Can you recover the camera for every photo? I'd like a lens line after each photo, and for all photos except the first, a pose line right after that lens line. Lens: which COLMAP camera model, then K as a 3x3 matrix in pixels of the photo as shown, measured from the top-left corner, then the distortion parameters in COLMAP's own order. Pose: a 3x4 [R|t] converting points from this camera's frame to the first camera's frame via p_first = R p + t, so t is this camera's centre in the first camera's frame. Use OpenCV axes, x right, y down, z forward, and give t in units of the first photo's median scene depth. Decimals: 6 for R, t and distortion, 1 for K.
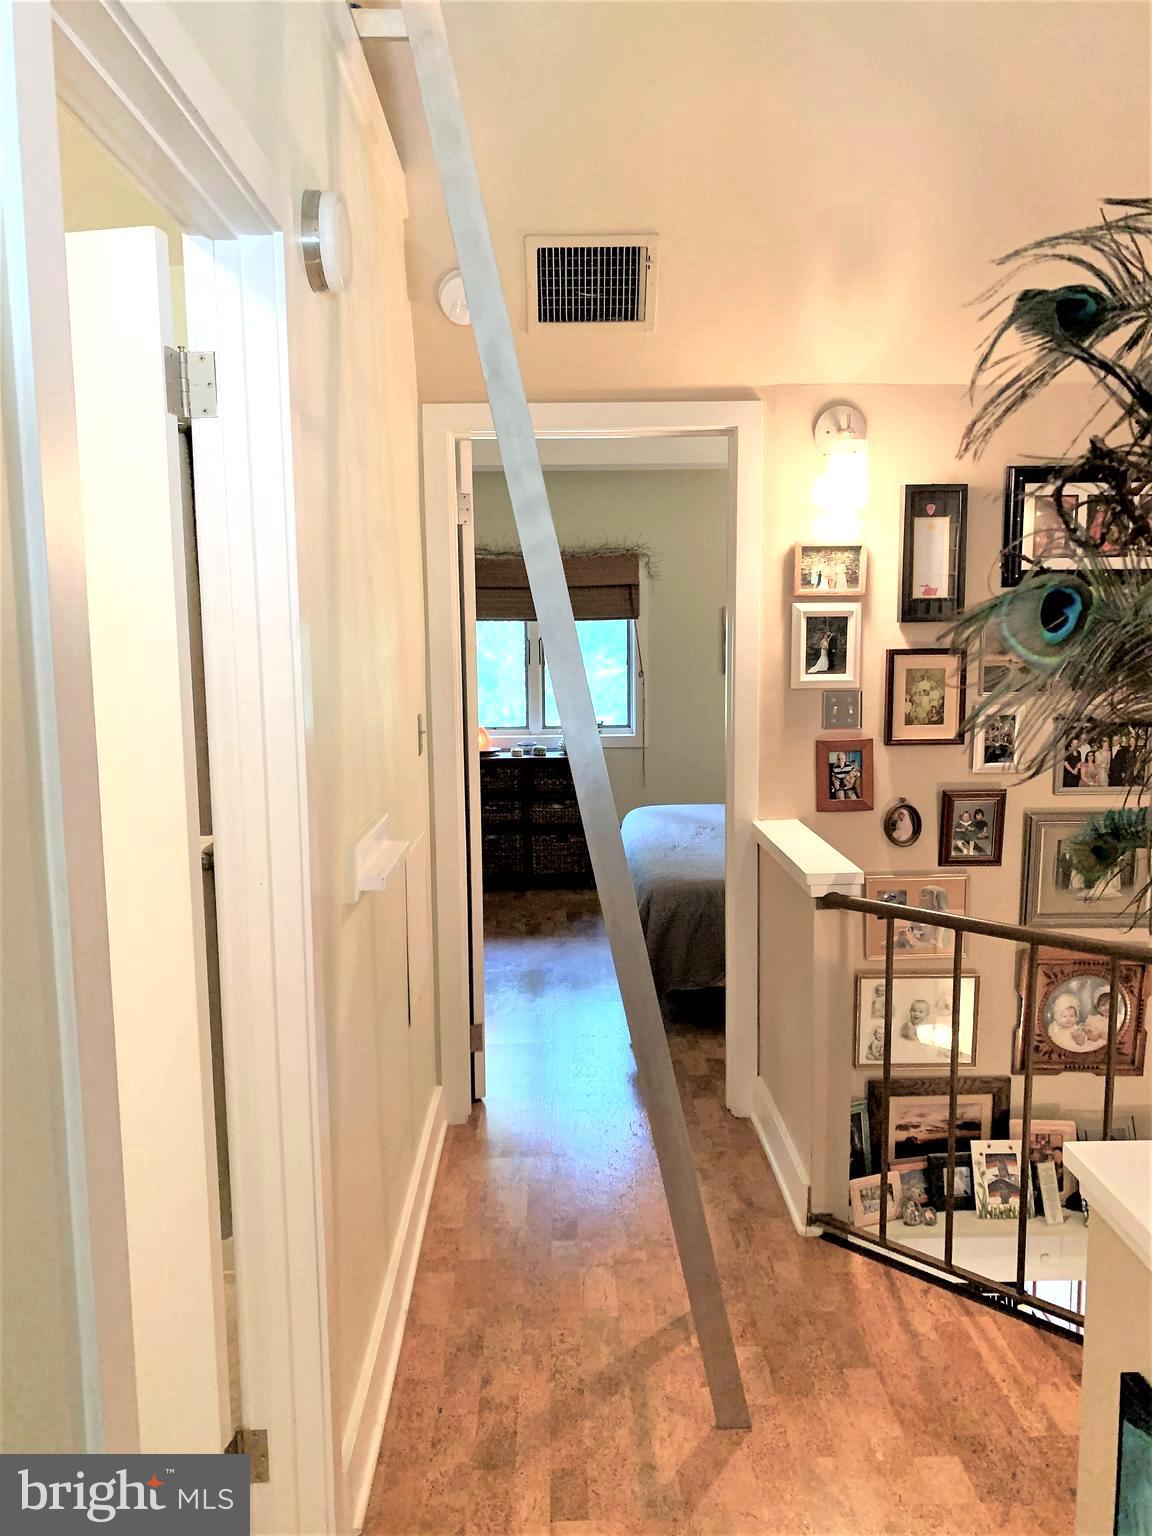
lens RADIAL K [[1175.7, 0, 575.0], [0, 1175.7, 768.5], [0, 0, 1]] dist [0.012035, -0.029672]
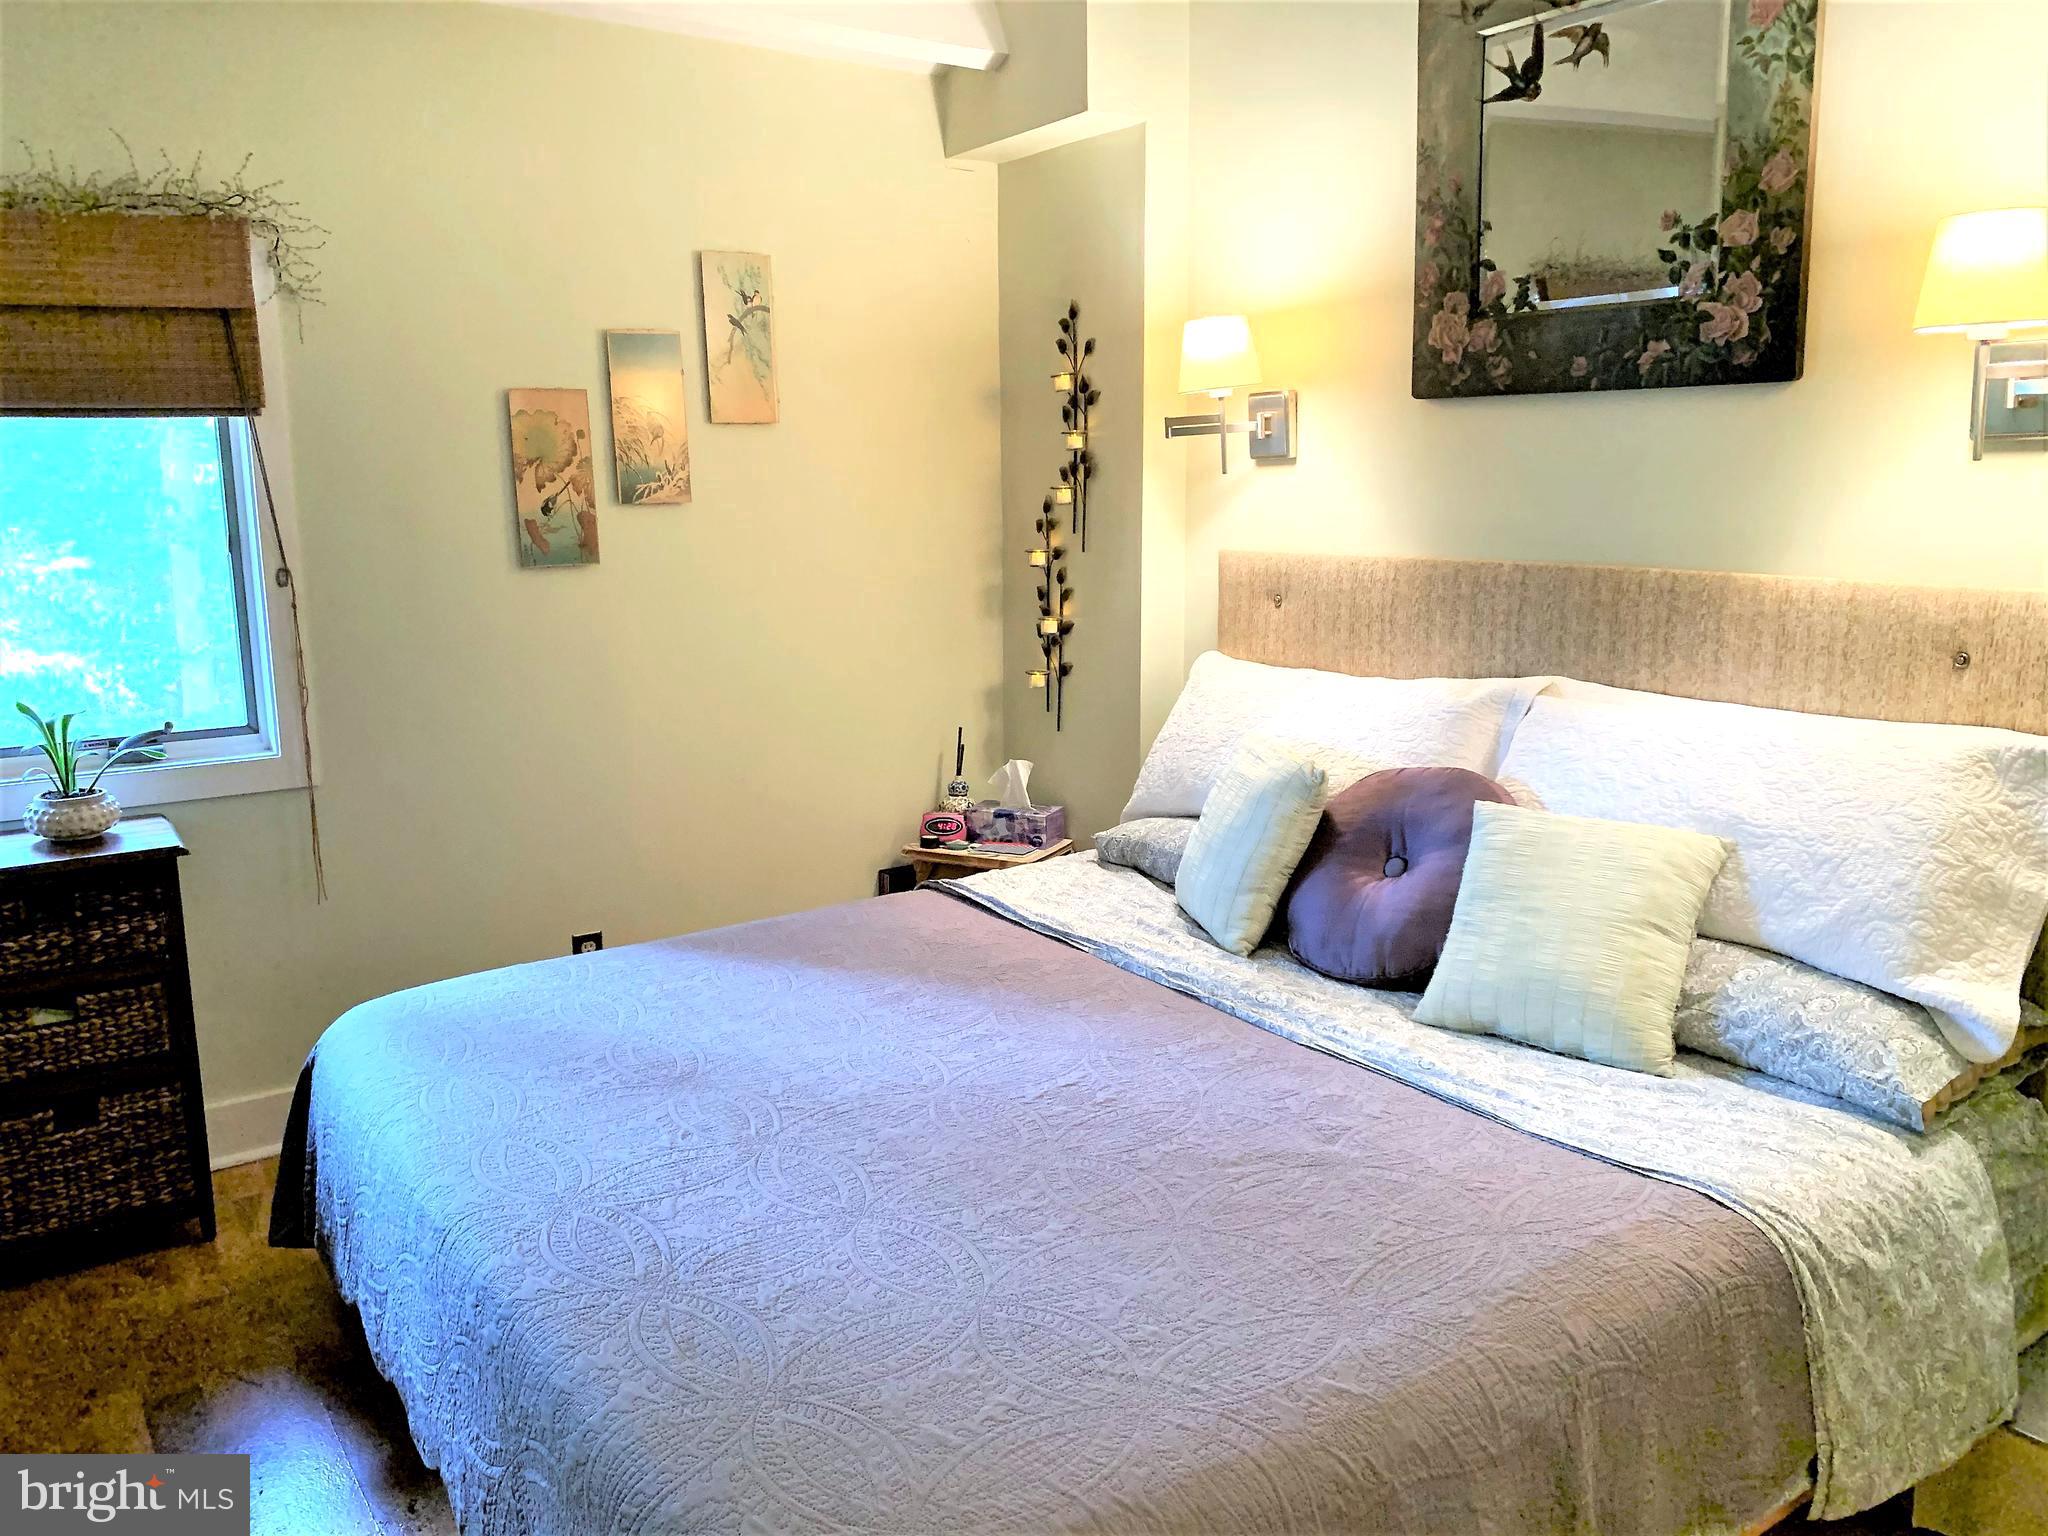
lens RADIAL K [[1567.6, 0, 1024.8], [0, 1567.6, 767.6], [0, 0, 1]] dist [0.012035, -0.029672]
pose [[0.835200, -0.093518, 0.541936, -0.016884], [0.072754, 0.995563, 0.059674, -0.037452], [-0.545112, -0.010412, 0.838299, 0.502685]]
